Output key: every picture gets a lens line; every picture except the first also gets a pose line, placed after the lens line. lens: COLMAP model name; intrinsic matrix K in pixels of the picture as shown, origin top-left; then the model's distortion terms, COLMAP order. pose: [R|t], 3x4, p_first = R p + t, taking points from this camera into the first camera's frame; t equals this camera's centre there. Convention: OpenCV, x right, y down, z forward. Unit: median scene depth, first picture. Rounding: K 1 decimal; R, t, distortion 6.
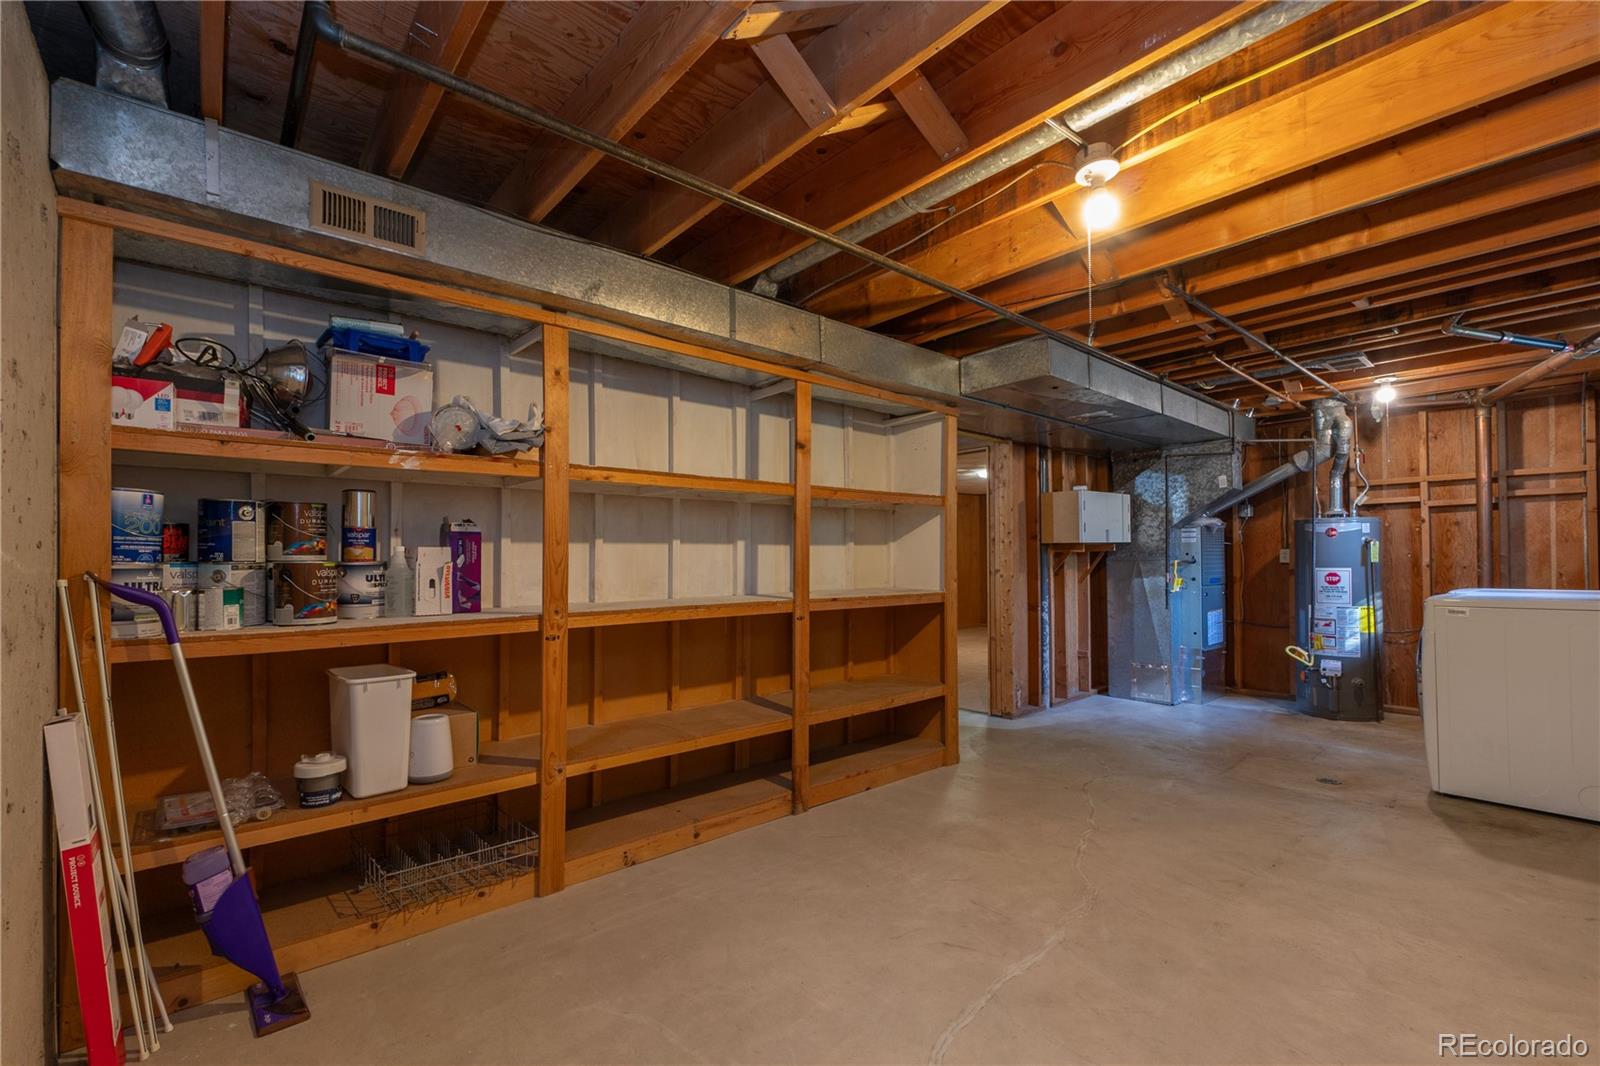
lens RADIAL K [[687.2, 0, 799.6], [0, 687.2, 548.2], [0, 0, 1]] dist [0.002707, -0.000157]
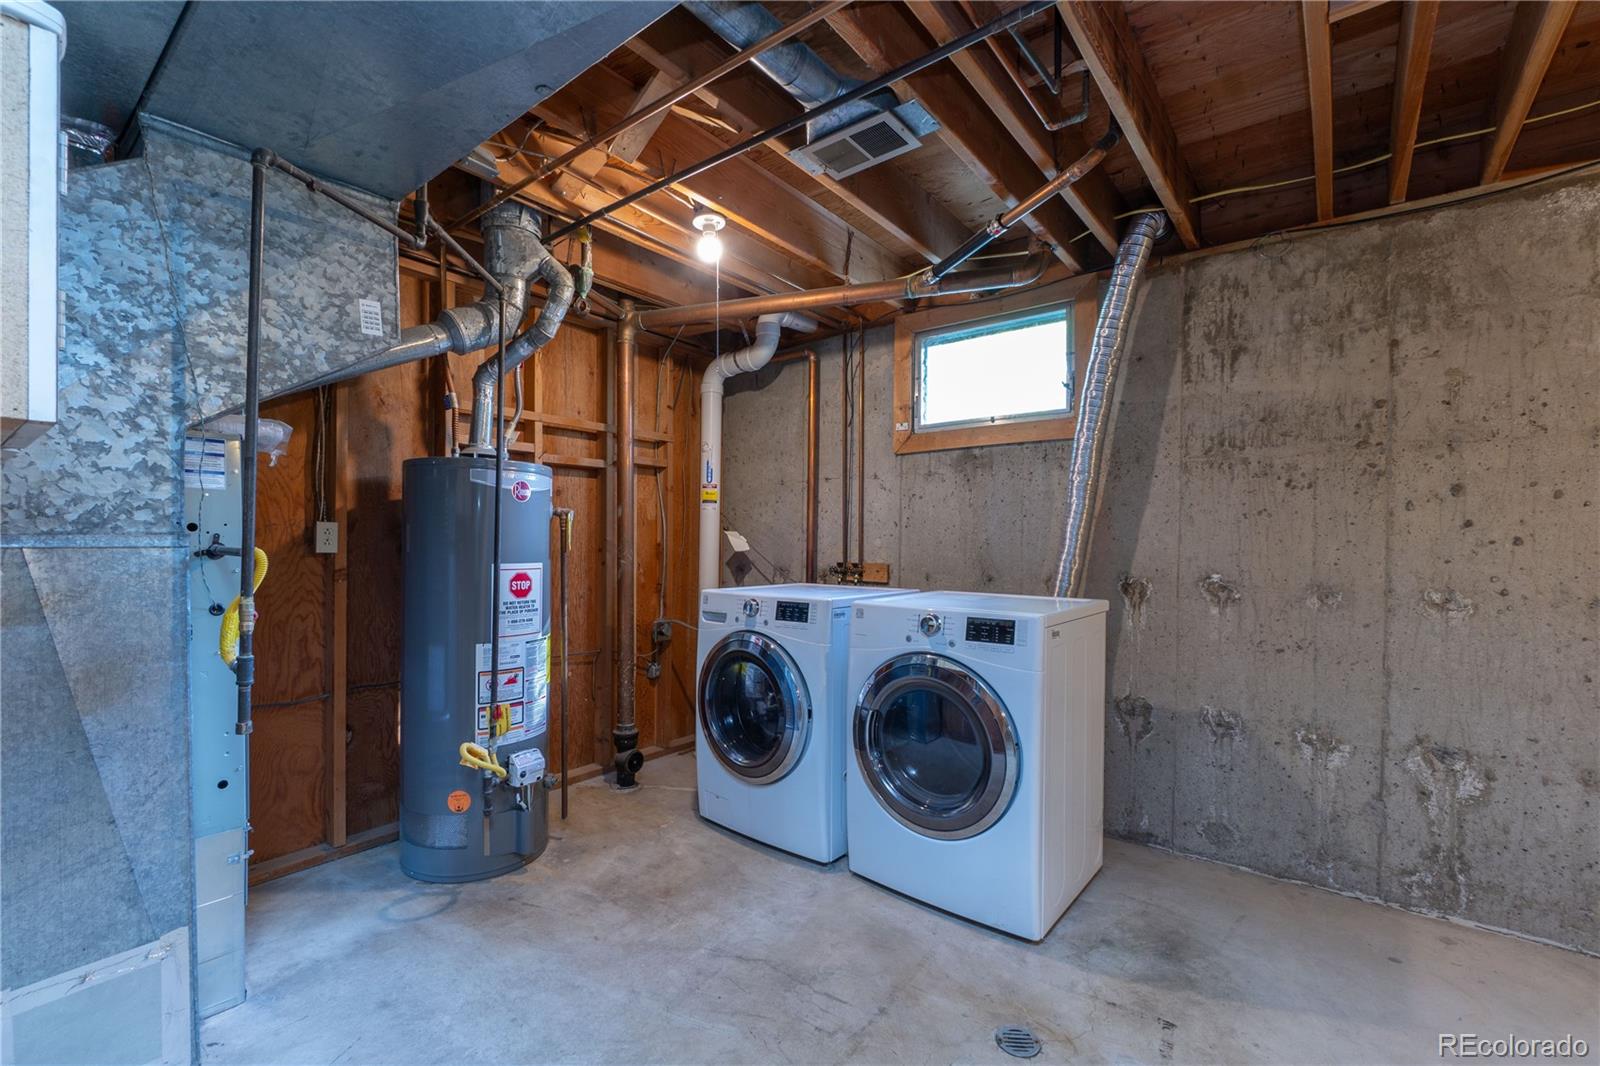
lens RADIAL K [[687.2, 0, 796.4], [0, 687.2, 543.5], [0, 0, 1]] dist [0.002707, -0.000157]
pose [[-0.171500, 0.005765, 0.985167, 0.253255], [-0.022078, 0.999709, -0.009694, 0.014778], [-0.984937, -0.023413, -0.171323, 0.890716]]
